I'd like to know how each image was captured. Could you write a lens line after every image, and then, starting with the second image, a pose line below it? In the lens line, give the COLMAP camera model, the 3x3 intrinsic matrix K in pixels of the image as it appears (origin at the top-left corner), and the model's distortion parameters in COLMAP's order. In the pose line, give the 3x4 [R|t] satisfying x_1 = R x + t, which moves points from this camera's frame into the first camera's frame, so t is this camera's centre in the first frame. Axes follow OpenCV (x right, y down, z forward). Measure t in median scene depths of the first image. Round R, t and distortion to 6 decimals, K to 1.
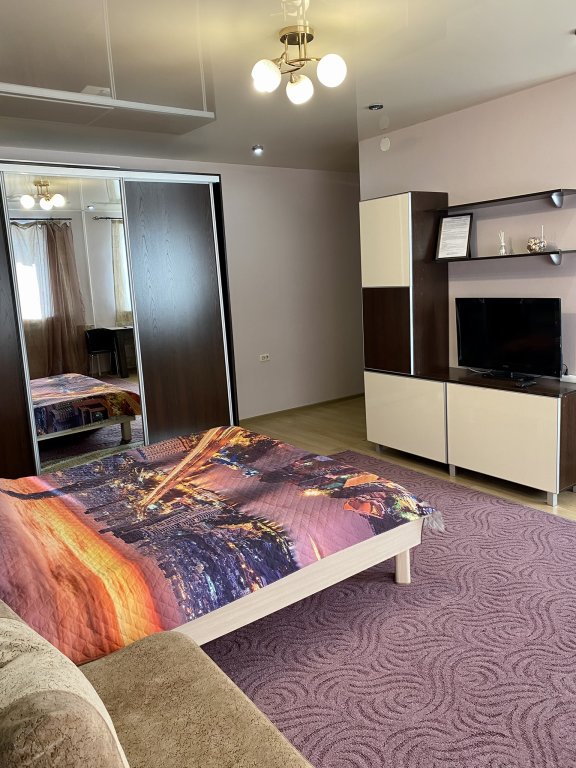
lens RADIAL K [[590.6, 0, 293.5], [0, 590.6, 366.8], [0, 0, 1]] dist [0.012206, -0.003772]
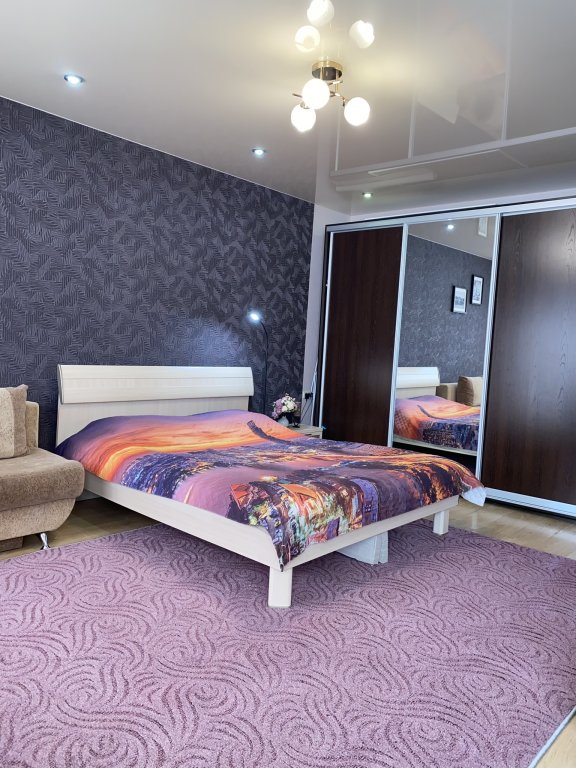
lens RADIAL K [[597.7, 0, 290.5], [0, 597.7, 367.0], [0, 0, 1]] dist [0.062493, -0.001813]
pose [[0.181363, 0.106391, -0.977644, 1.050484], [-0.220950, 0.973123, 0.064910, -0.067659], [0.958274, 0.204238, 0.199996, 0.735809]]
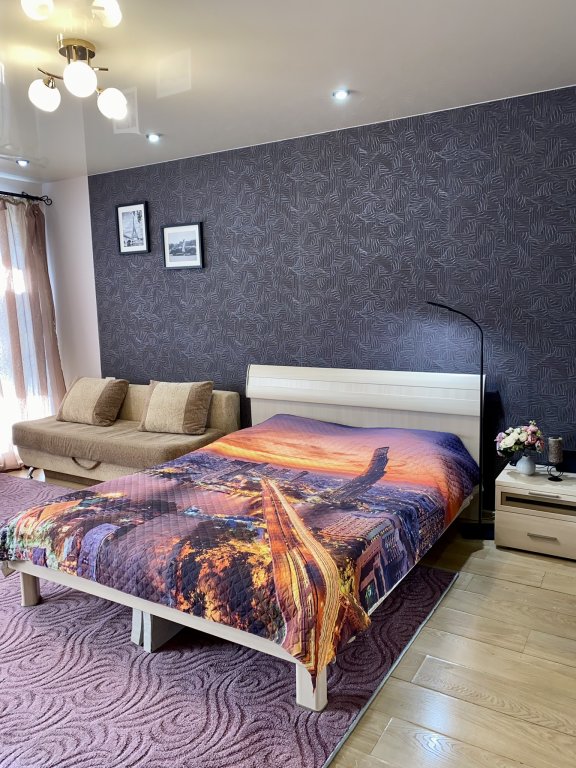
lens RADIAL K [[581.3, 0, 288.0], [0, 581.3, 384.0], [0, 0, 1]] dist [0.027669, -0.003855]
pose [[-0.924341, 0.124699, -0.360616, 0.090986], [0.008621, 0.951675, 0.306986, -0.280681], [0.381470, 0.280651, -0.880747, 1.887930]]
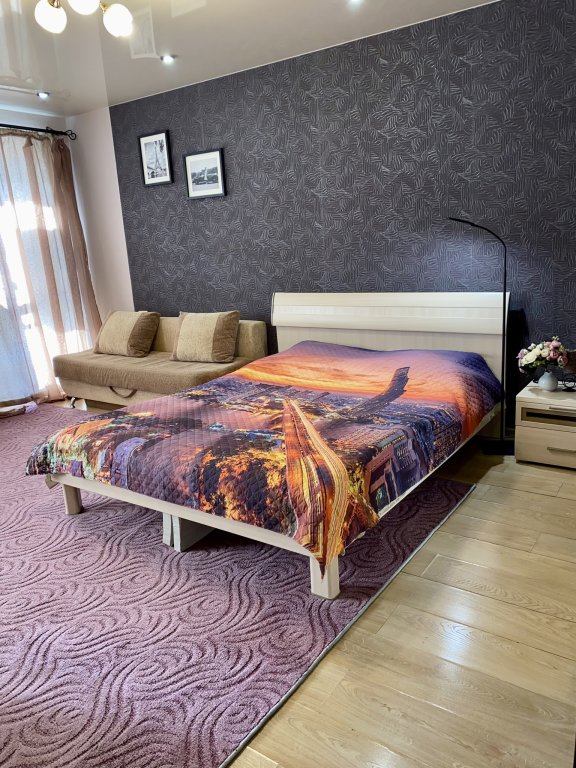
lens RADIAL K [[576.9, 0, 288.0], [0, 576.9, 384.0], [0, 0, 1]] dist [0.075076, -0.090761]
pose [[-0.943437, 0.178741, -0.279245, 0.067835], [0.054763, 0.914679, 0.400454, -0.254621], [0.326997, 0.362511, -0.872731, 1.933548]]
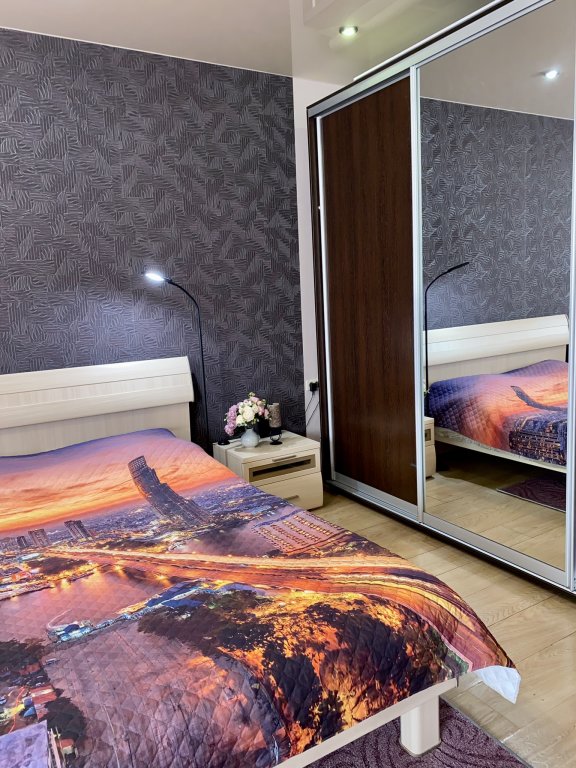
lens RADIAL K [[590.6, 0, 293.5], [0, 590.6, 366.8], [0, 0, 1]] dist [0.012206, -0.003772]
pose [[-0.111794, 0.182510, -0.976828, 0.350390], [-0.100175, 0.975913, 0.193803, -0.140532], [0.988669, 0.119520, -0.090818, 1.277999]]
